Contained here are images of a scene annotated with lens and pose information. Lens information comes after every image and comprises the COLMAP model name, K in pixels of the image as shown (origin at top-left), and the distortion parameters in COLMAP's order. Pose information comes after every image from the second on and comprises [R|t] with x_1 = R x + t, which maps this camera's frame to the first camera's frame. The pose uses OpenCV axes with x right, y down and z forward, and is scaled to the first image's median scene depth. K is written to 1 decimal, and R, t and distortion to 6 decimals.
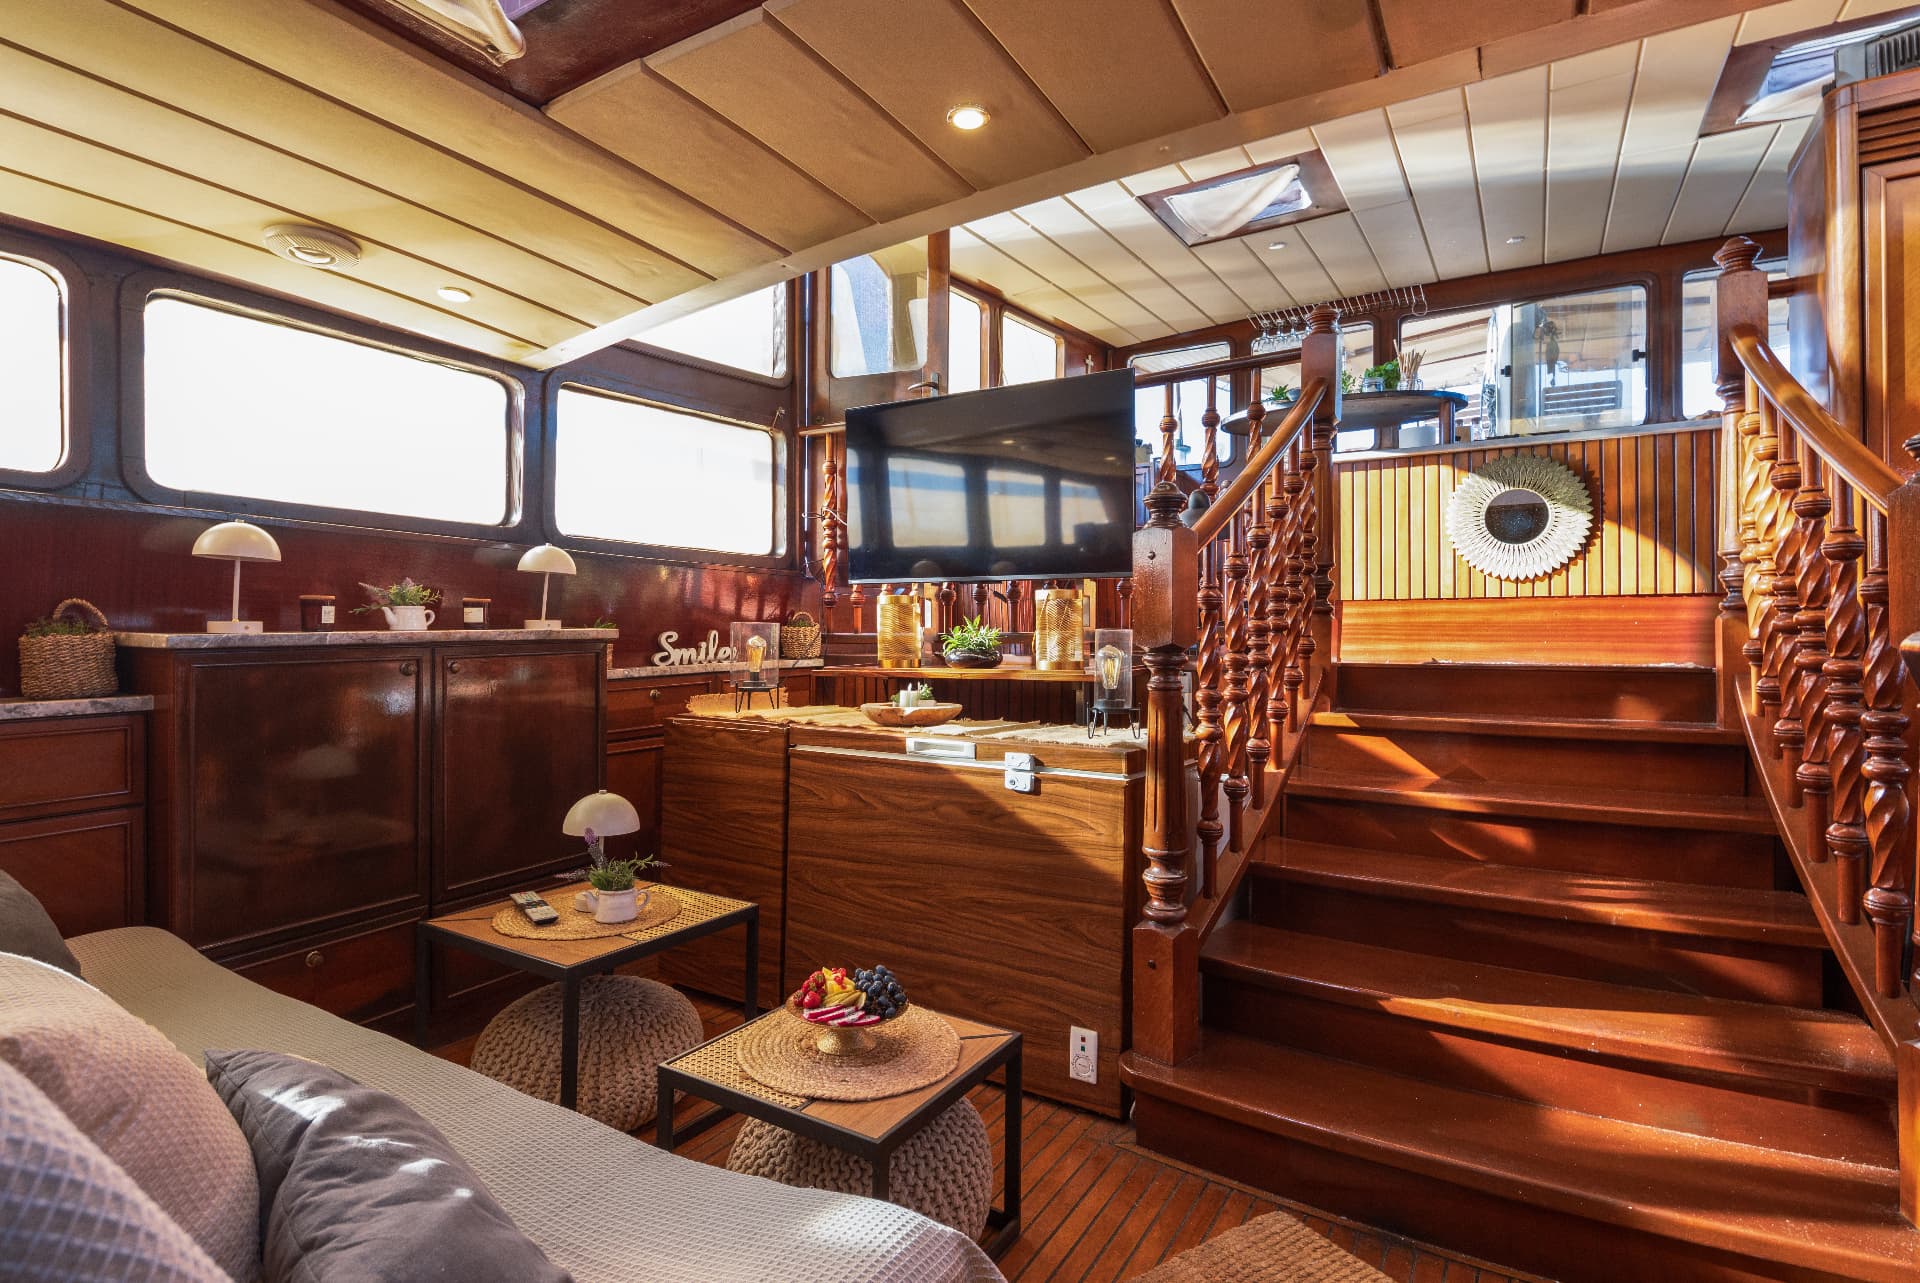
lens RADIAL K [[945.7, 0, 960.0], [0, 945.7, 641.5], [0, 0, 1]] dist [-0.001874, -0.000064]
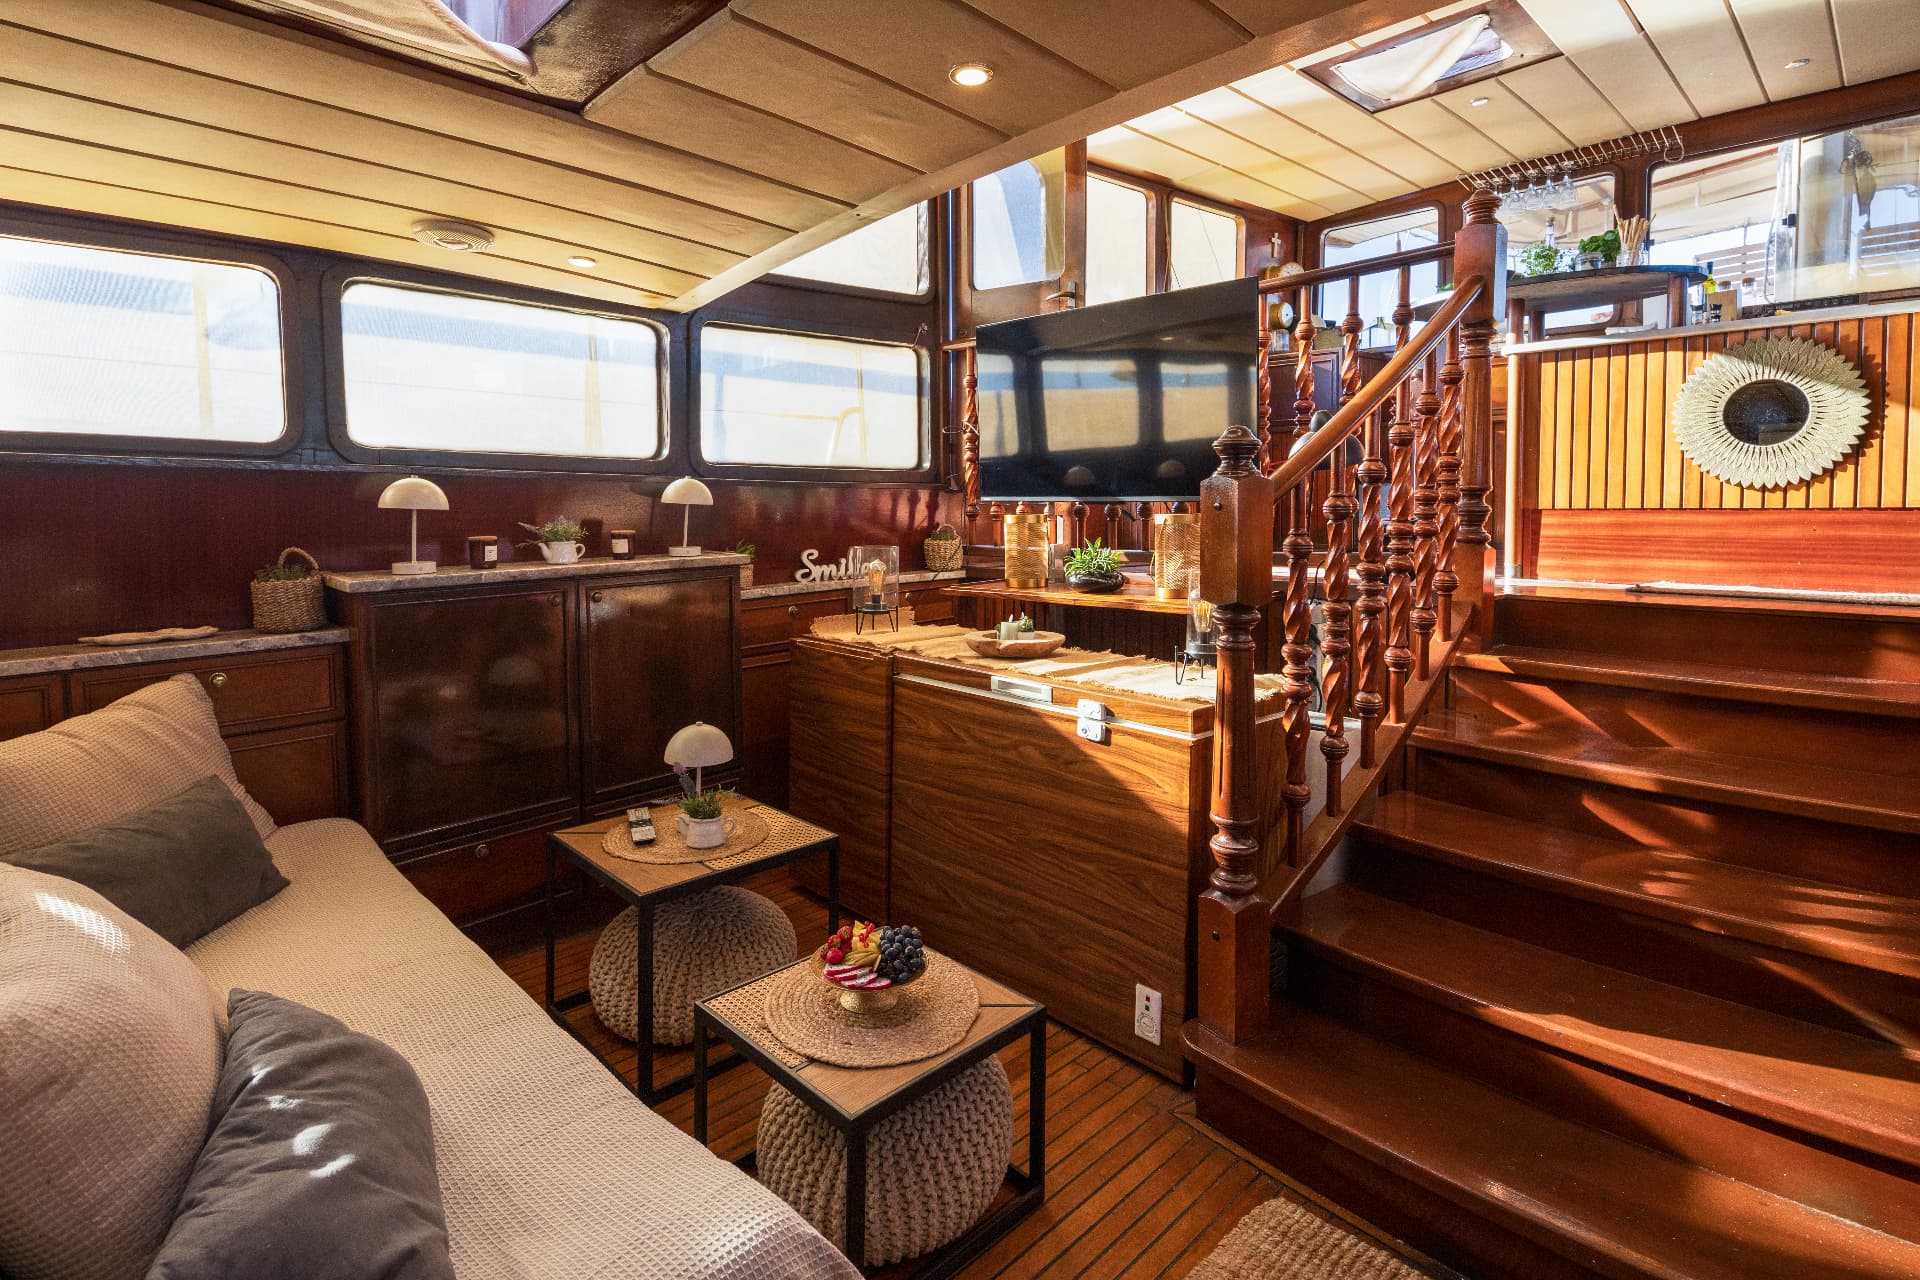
lens RADIAL K [[932.6, 0, 955.7], [0, 932.6, 559.2], [0, 0, 1]] dist [0.003399, -0.005526]
pose [[0.971163, 0.007462, -0.238300, 0.125184], [0.004020, 0.998855, 0.047662, -0.061570], [0.238383, -0.047245, 0.970021, 0.032099]]
